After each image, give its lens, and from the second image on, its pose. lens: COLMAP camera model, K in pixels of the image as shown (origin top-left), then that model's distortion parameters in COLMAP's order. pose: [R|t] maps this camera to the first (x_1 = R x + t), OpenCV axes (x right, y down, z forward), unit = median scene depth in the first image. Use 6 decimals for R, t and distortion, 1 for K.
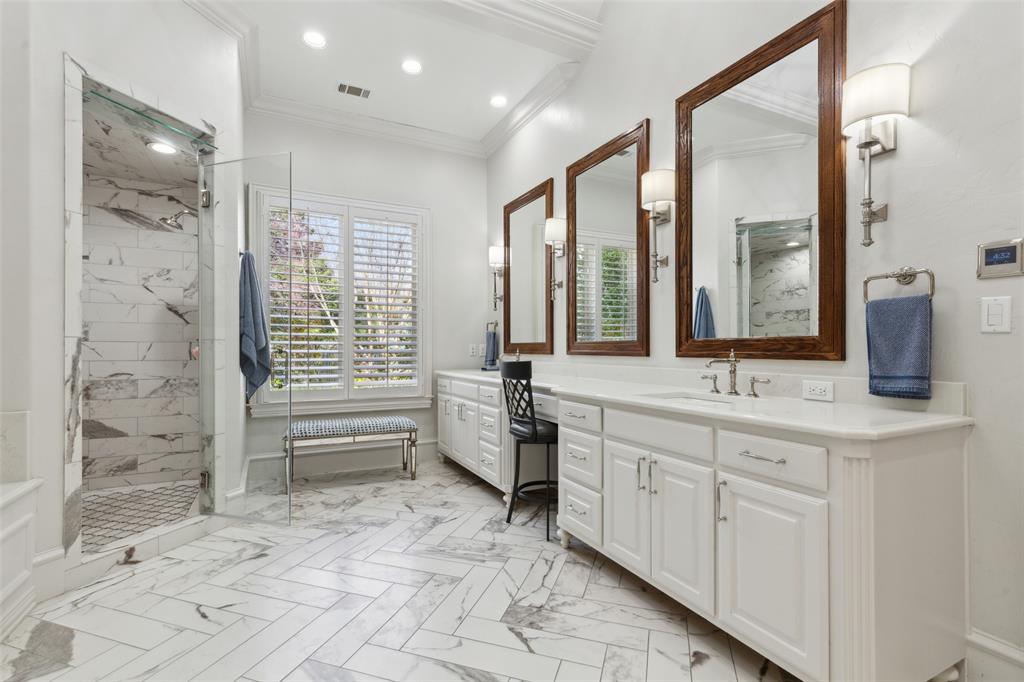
lens RADIAL K [[467.8, 0, 511.1], [0, 467.8, 346.4], [0, 0, 1]] dist [0.004222, -0.000385]
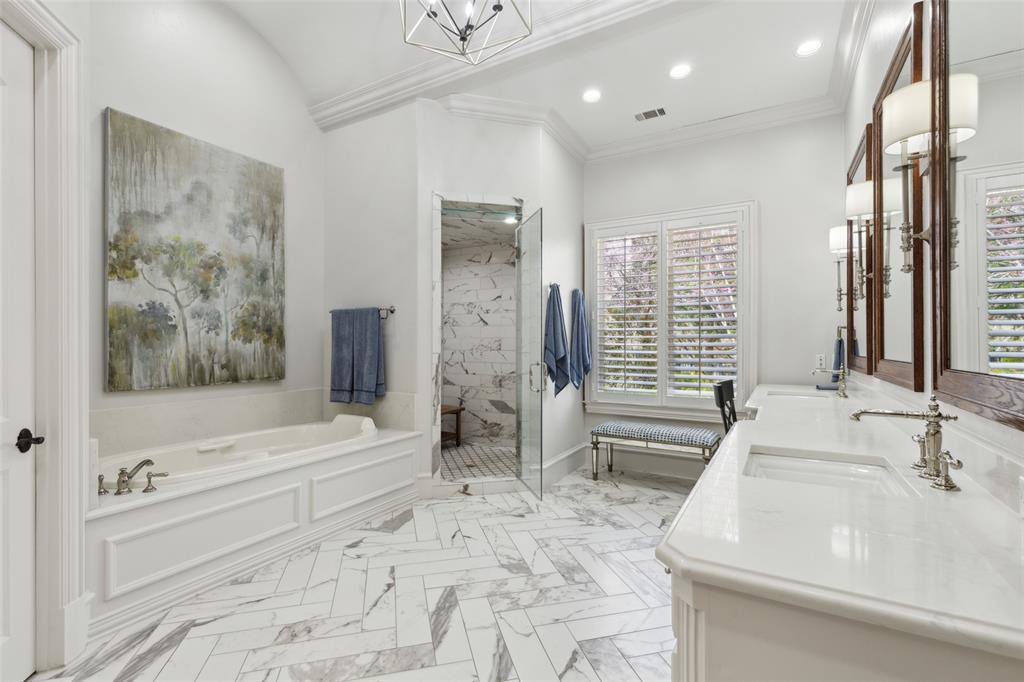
lens RADIAL K [[467.8, 0, 510.2], [0, 467.8, 340.9], [0, 0, 1]] dist [0.004222, -0.000385]
pose [[0.544689, -0.004267, -0.838627, 0.512236], [0.003642, 0.999990, -0.002723, -0.045726], [0.838630, -0.001571, 0.544699, 0.217291]]
